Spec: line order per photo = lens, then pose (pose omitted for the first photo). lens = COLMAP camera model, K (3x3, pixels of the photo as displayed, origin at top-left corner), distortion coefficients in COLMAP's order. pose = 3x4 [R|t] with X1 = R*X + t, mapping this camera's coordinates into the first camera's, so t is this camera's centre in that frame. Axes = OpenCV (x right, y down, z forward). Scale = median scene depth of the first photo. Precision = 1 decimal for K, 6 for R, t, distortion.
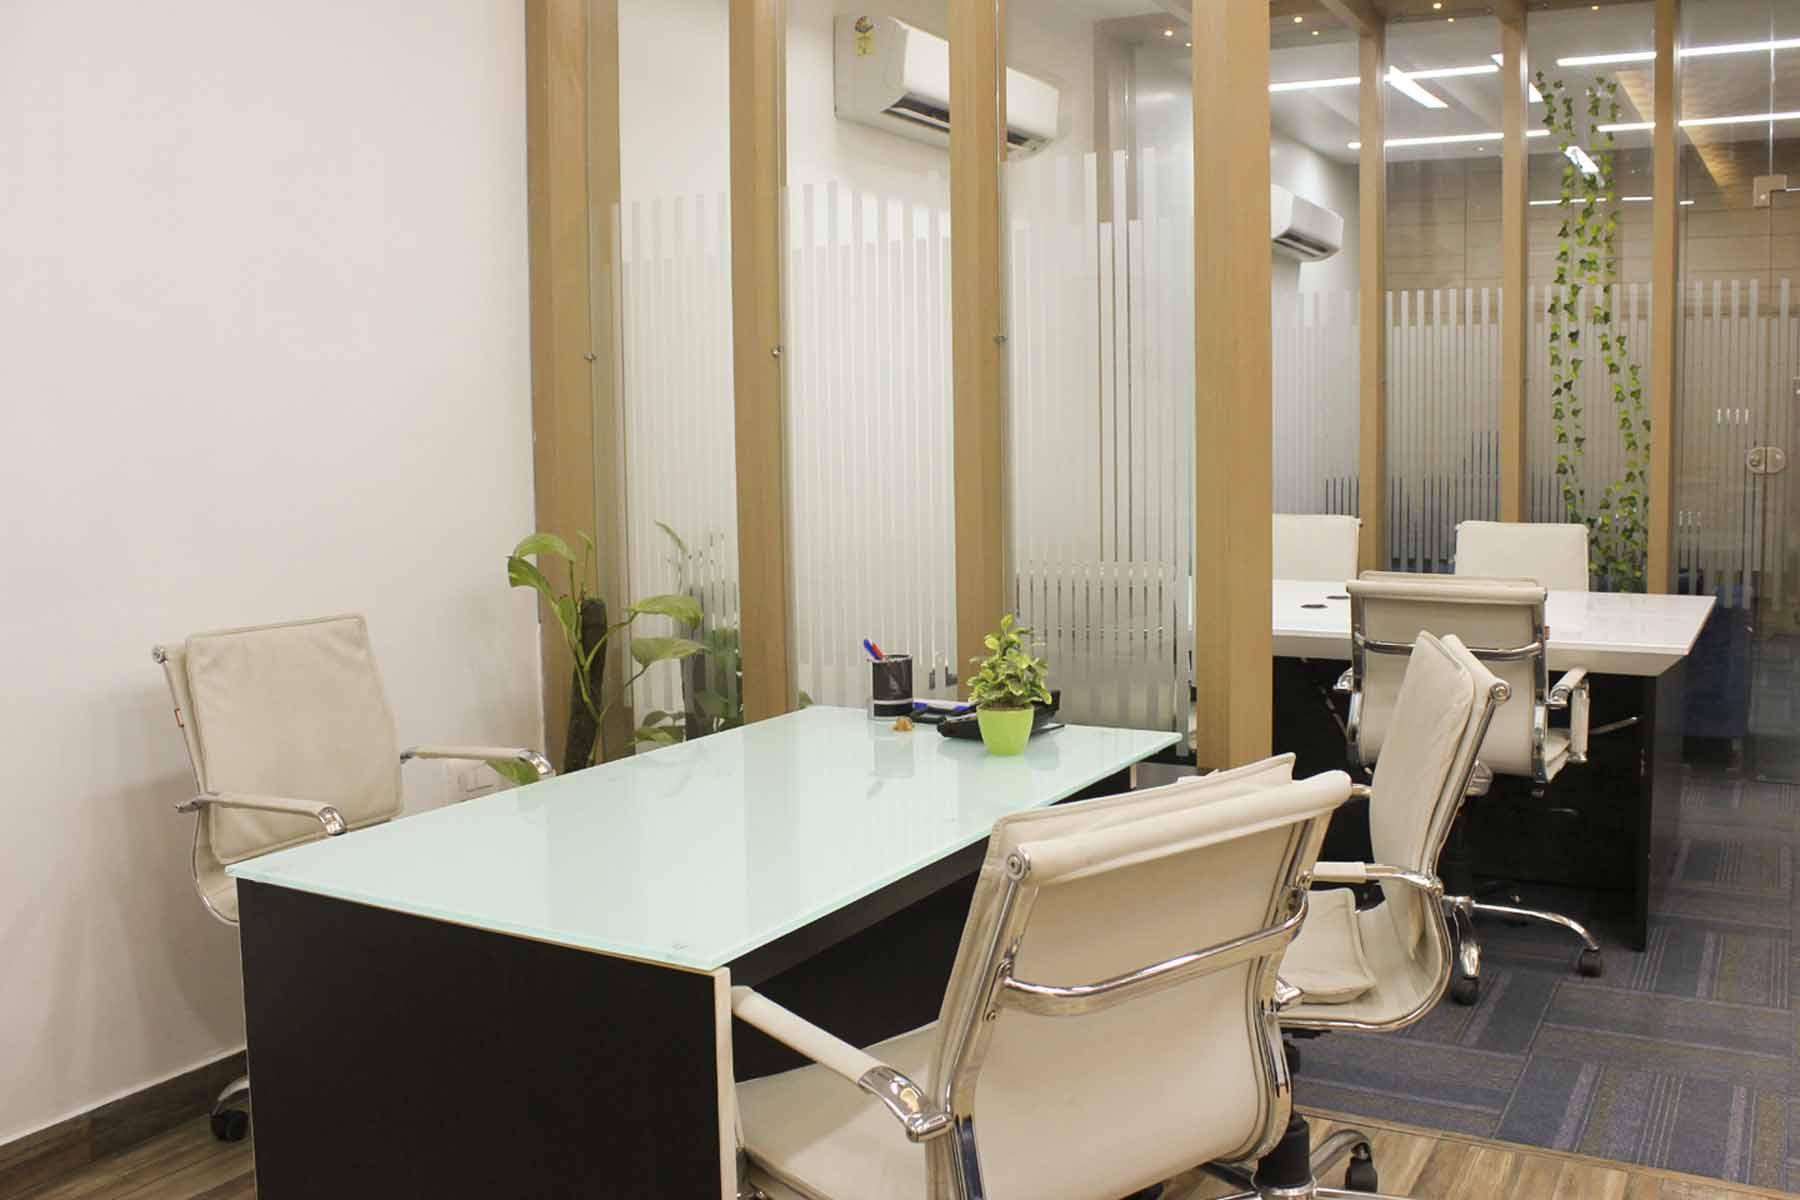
lens RADIAL K [[1710.1, 0, 899.3], [0, 1710.1, 557.0], [0, 0, 1]] dist [-0.052475, 0.001794]
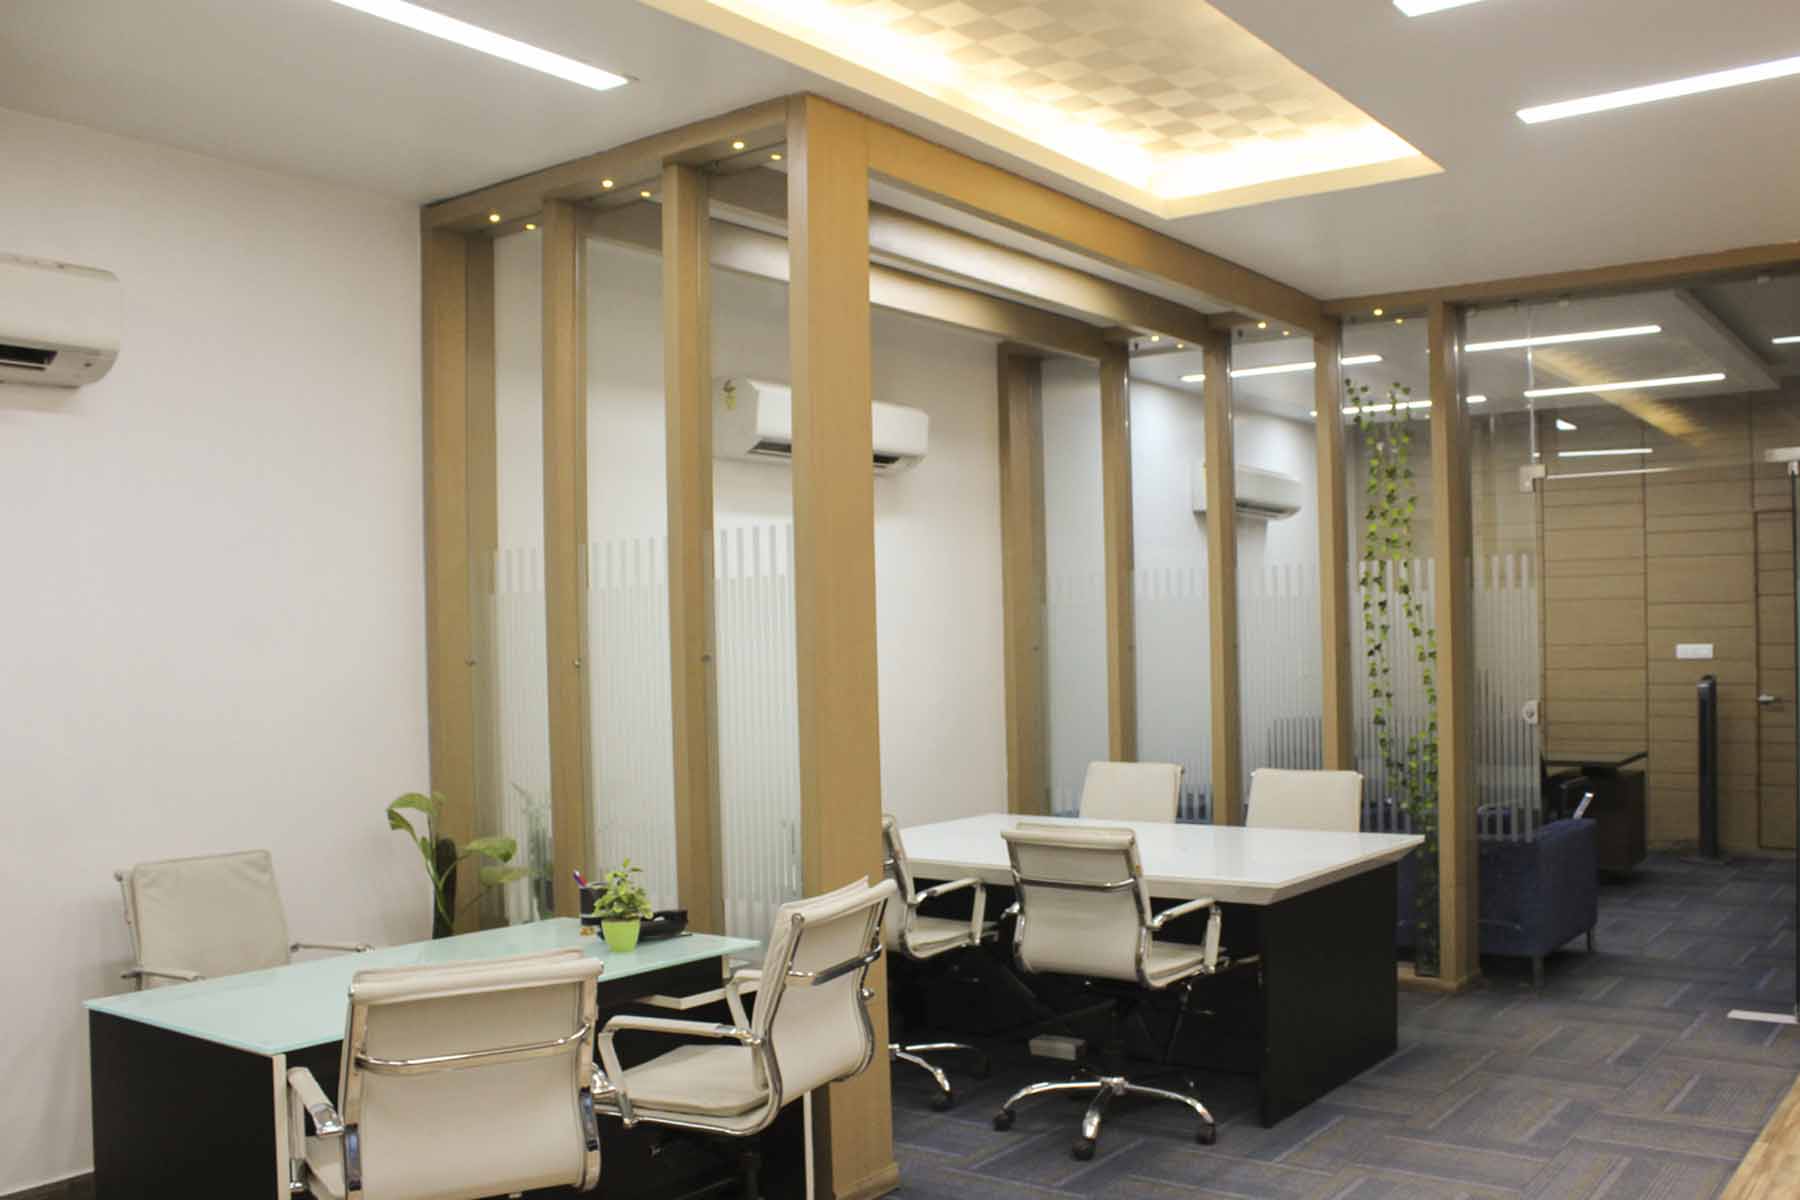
lens RADIAL K [[1823.7, 0, 900.0], [0, 1823.7, 600.0], [0, 0, 1]] dist [-0.178065, 0.343101]
pose [[0.983573, -0.020339, -0.179360, 0.428863], [0.003688, 0.995689, -0.092684, -0.030757], [0.180472, 0.090500, 0.979408, -0.376908]]
